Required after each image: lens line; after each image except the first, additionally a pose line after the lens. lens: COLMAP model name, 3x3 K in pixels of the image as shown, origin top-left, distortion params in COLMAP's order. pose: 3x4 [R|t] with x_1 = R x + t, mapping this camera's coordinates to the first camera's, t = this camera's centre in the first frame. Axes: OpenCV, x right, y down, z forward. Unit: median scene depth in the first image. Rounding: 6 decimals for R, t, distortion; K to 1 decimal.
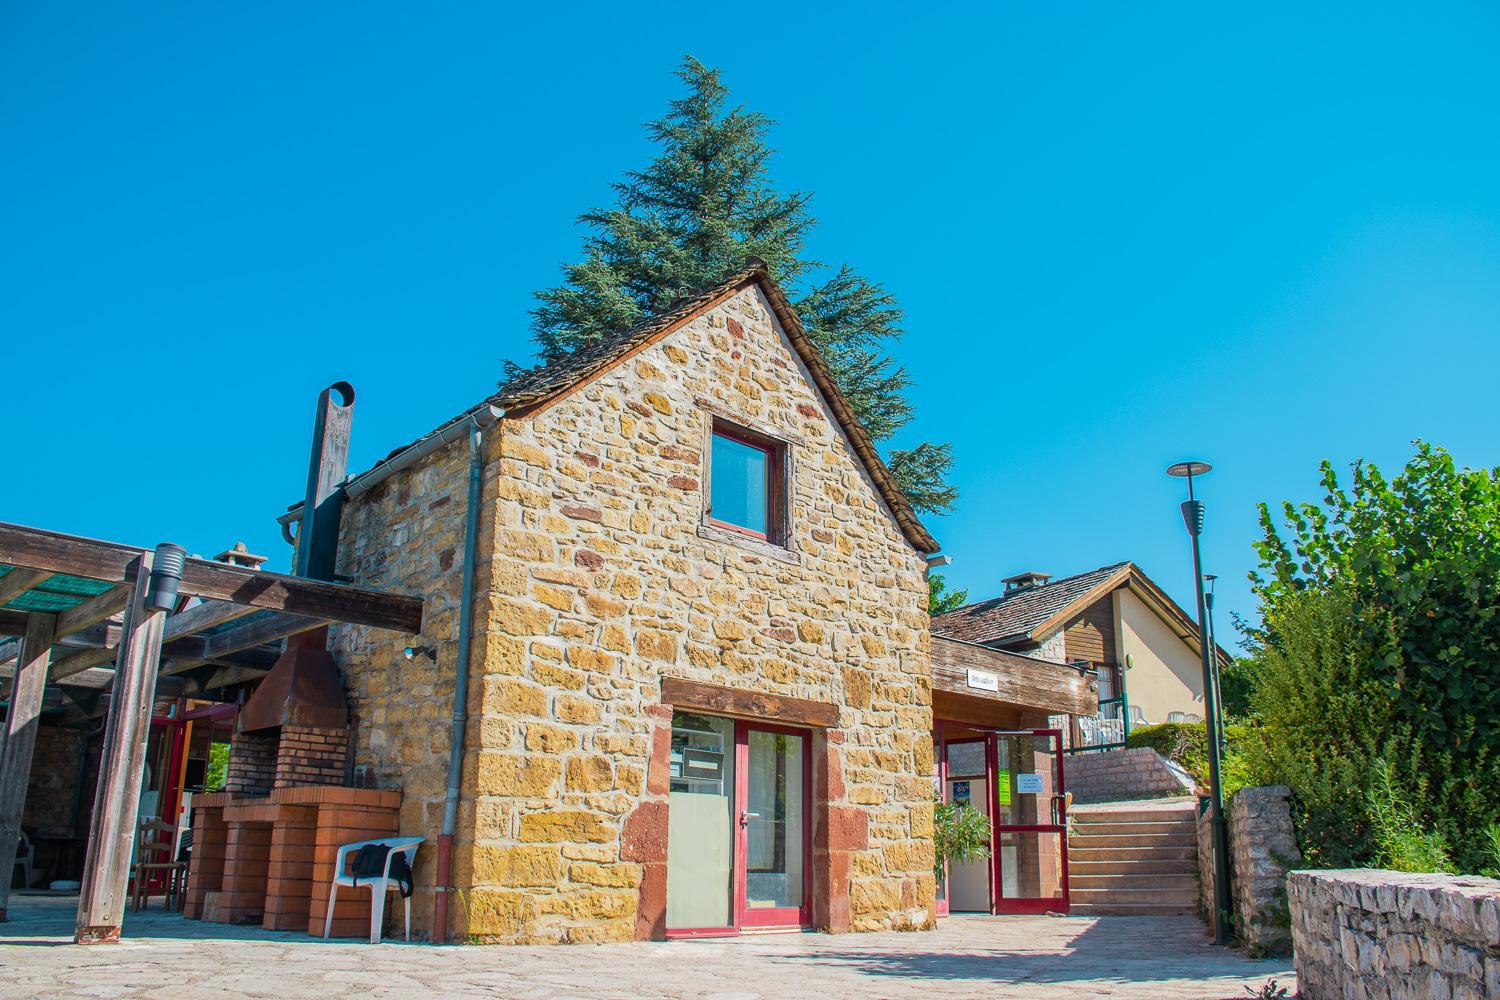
lens RADIAL K [[1190.2, 0, 754.2], [0, 1190.2, 506.4], [0, 0, 1]] dist [-0.134564, 0.101779]
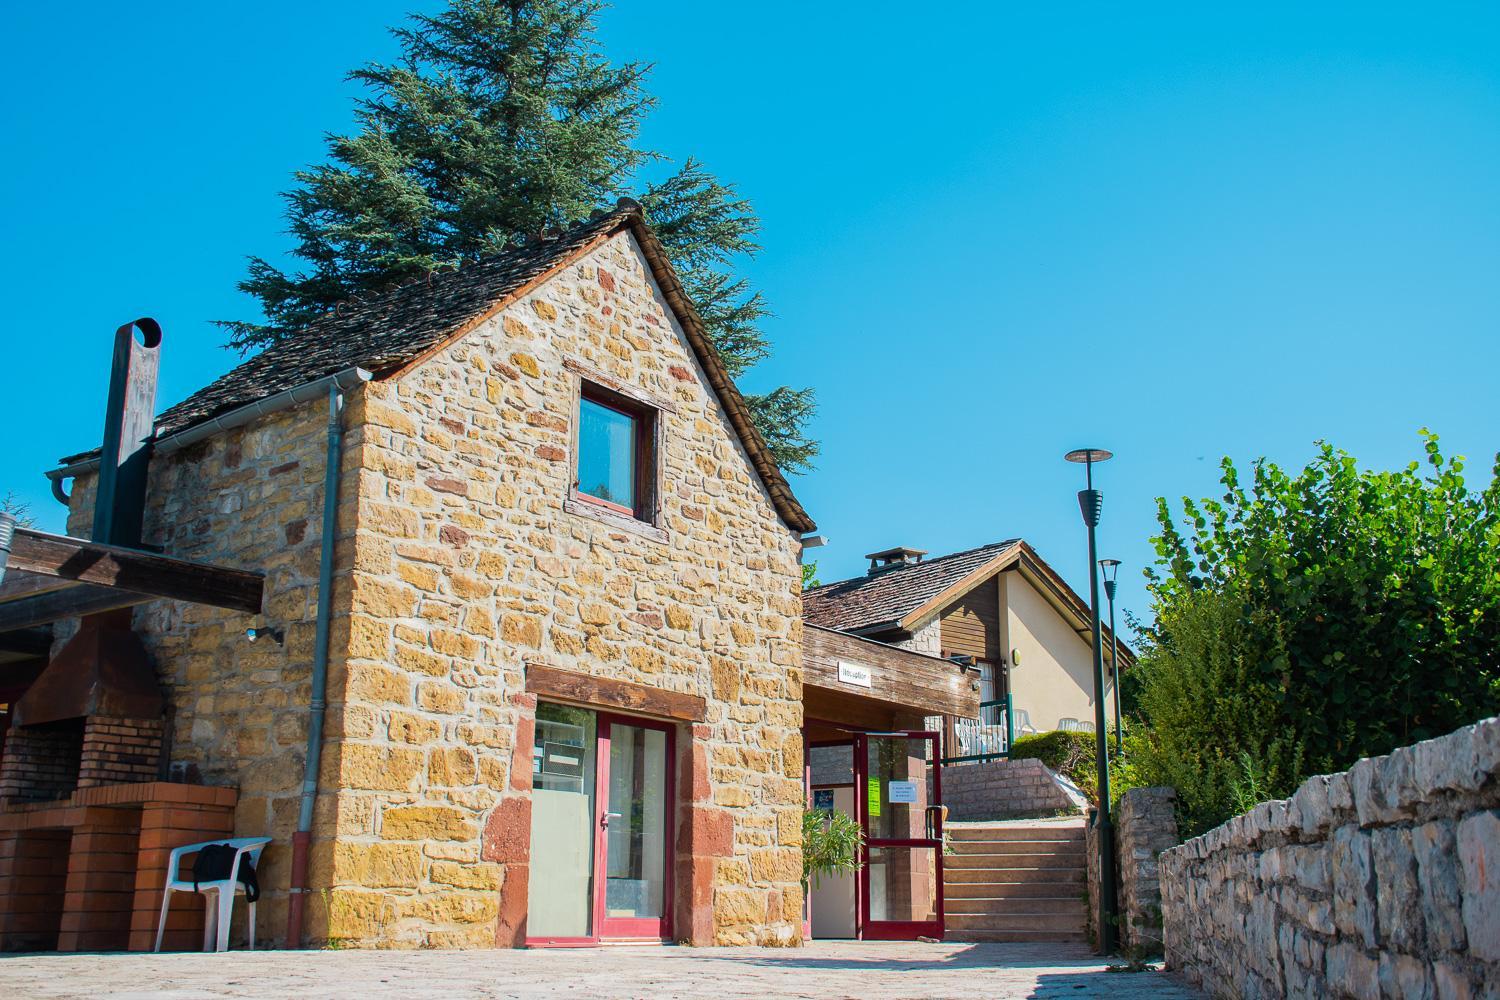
lens RADIAL K [[1596.4, 0, 750.0], [0, 1596.4, 500.0], [0, 0, 1]] dist [0.022856, 0.028734]
pose [[0.989431, 0.030731, 0.141714, -0.082376], [-0.035928, 0.998767, 0.034259, -0.031771], [-0.140486, -0.038988, 0.989315, -0.245280]]
